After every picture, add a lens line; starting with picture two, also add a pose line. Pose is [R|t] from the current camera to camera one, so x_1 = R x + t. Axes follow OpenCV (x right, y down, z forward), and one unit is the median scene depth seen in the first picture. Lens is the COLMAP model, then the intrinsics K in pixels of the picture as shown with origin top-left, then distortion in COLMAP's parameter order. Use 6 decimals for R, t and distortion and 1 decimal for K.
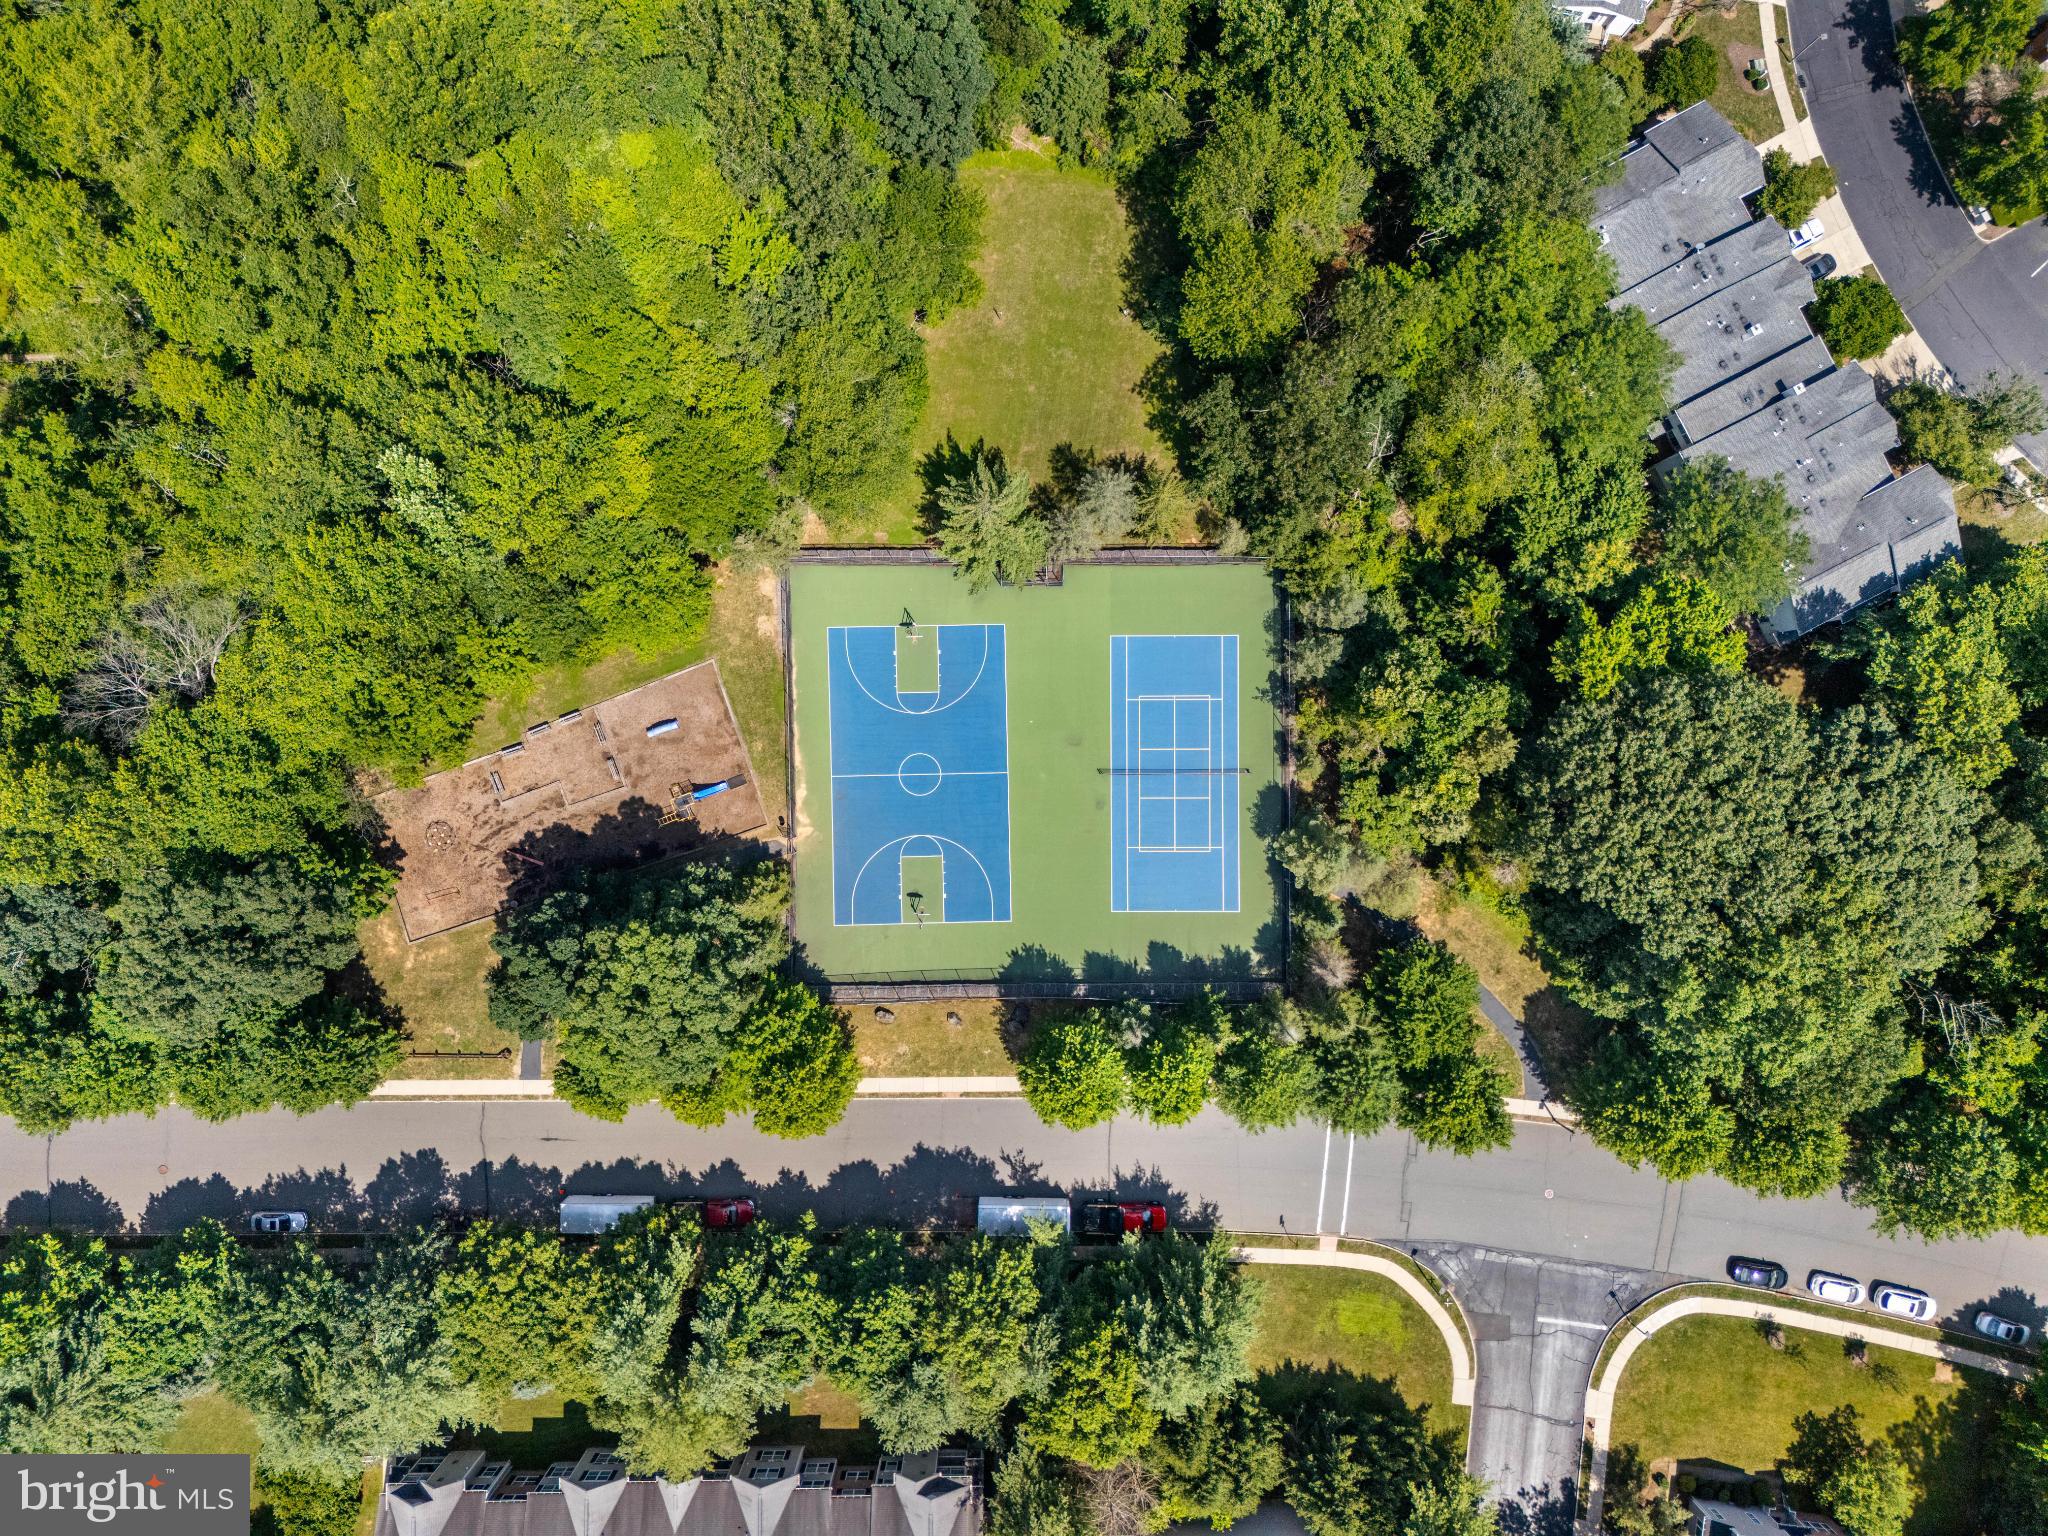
lens RADIAL K [[1496.1, 0, 1018.3], [0, 1496.1, 768.5], [0, 0, 1]] dist [0.068592, -0.052847]
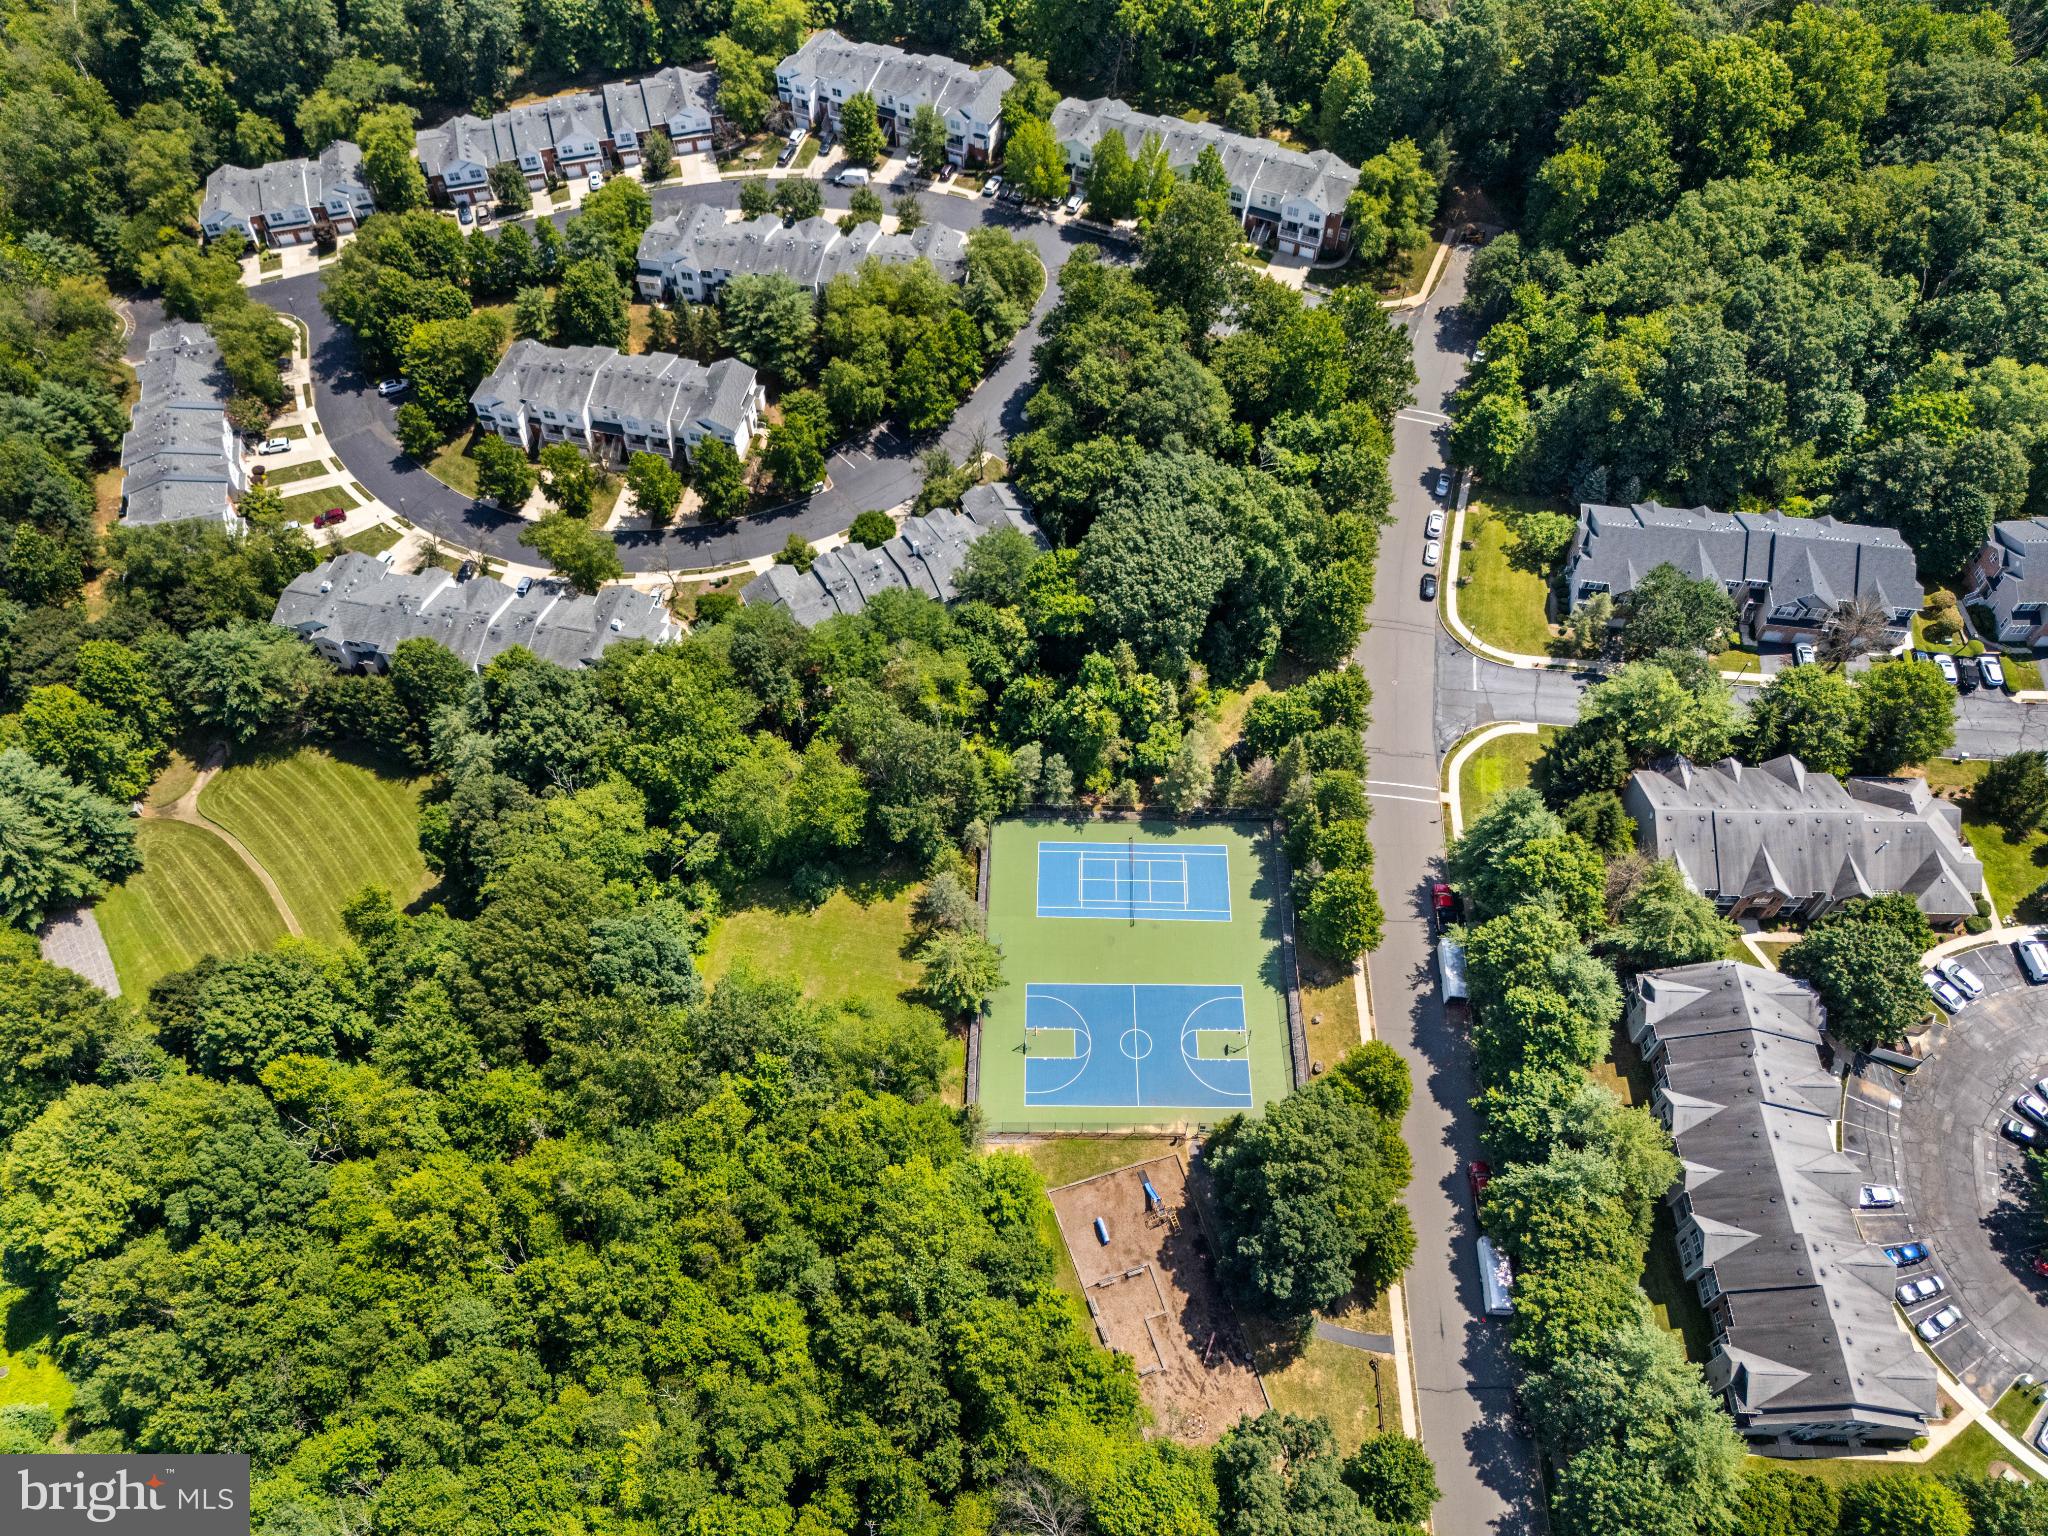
lens RADIAL K [[1496.1, 0, 1025.6], [0, 1496.1, 769.9], [0, 0, 1]] dist [0.068592, -0.052847]
pose [[0.032761, -0.821798, 0.568837, -0.644665], [0.999404, 0.020739, -0.027596, -0.064564], [0.010881, 0.569402, 0.821987, -0.259057]]
